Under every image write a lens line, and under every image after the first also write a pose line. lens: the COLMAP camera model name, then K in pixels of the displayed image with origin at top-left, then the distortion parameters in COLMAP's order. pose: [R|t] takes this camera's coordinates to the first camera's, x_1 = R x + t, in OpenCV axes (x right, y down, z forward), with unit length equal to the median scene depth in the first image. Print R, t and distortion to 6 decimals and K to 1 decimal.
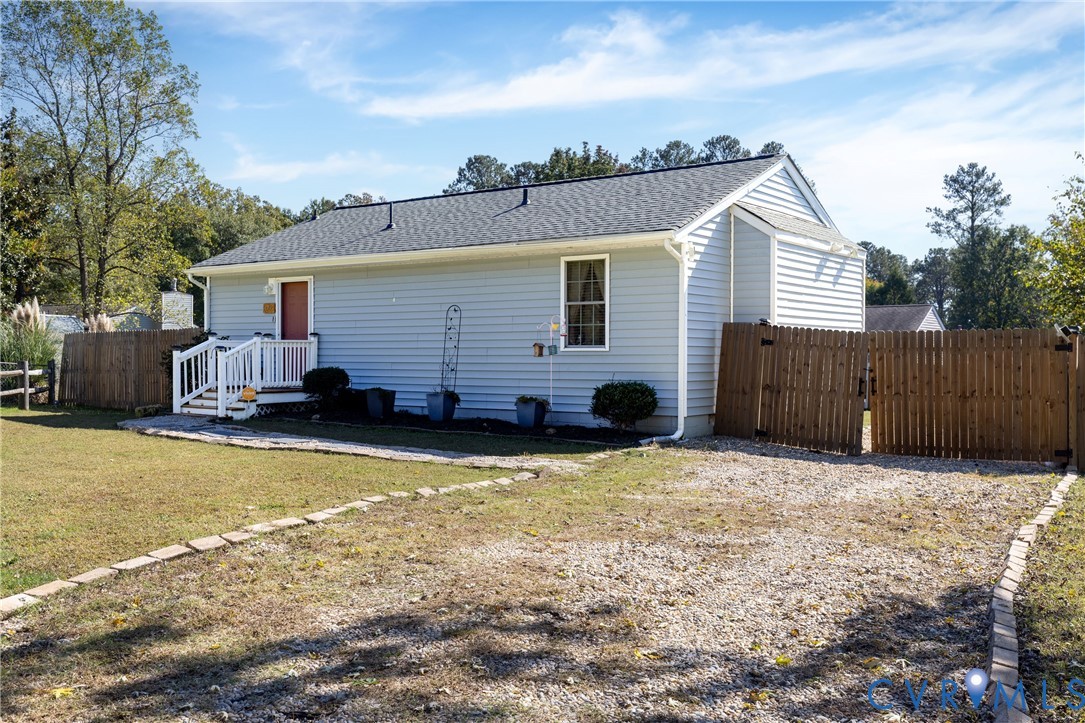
lens RADIAL K [[972.9, 0, 542.3], [0, 972.9, 358.6], [0, 0, 1]] dist [-0.010884, 0.002576]
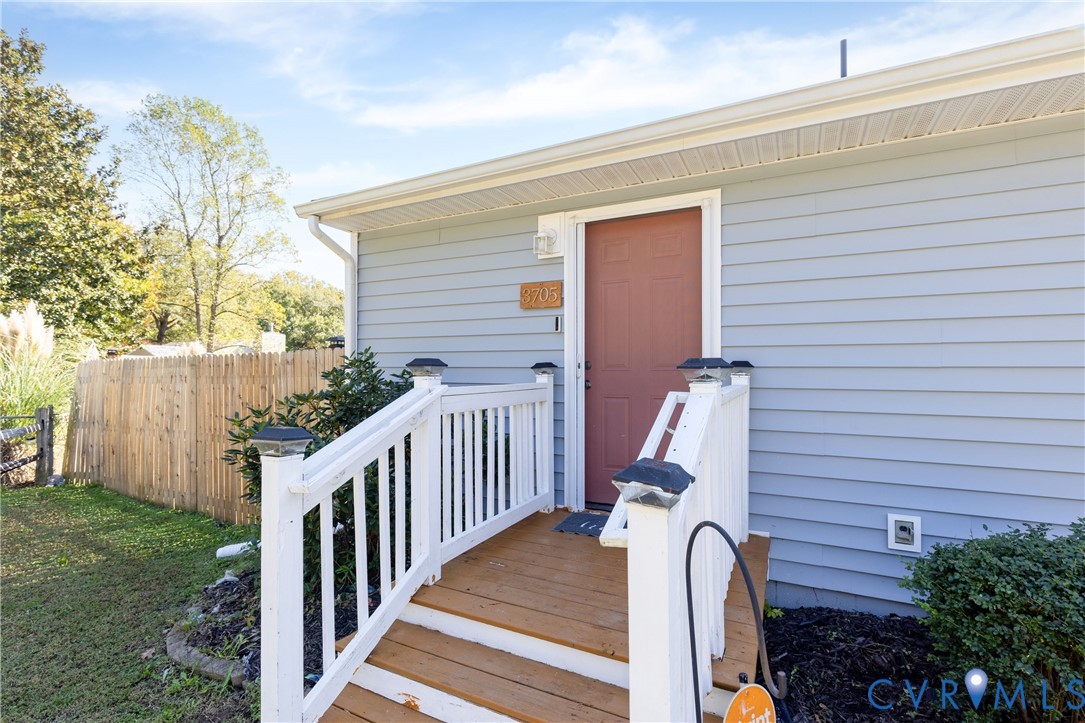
lens RADIAL K [[488.3, 0, 543.6], [0, 488.3, 363.7], [0, 0, 1]] dist [-0.000635, 0.000060]
pose [[0.989284, -0.001416, 0.145999, -0.251341], [0.004249, 0.999809, -0.019093, -0.017667], [-0.145944, 0.019508, 0.989101, 0.663976]]
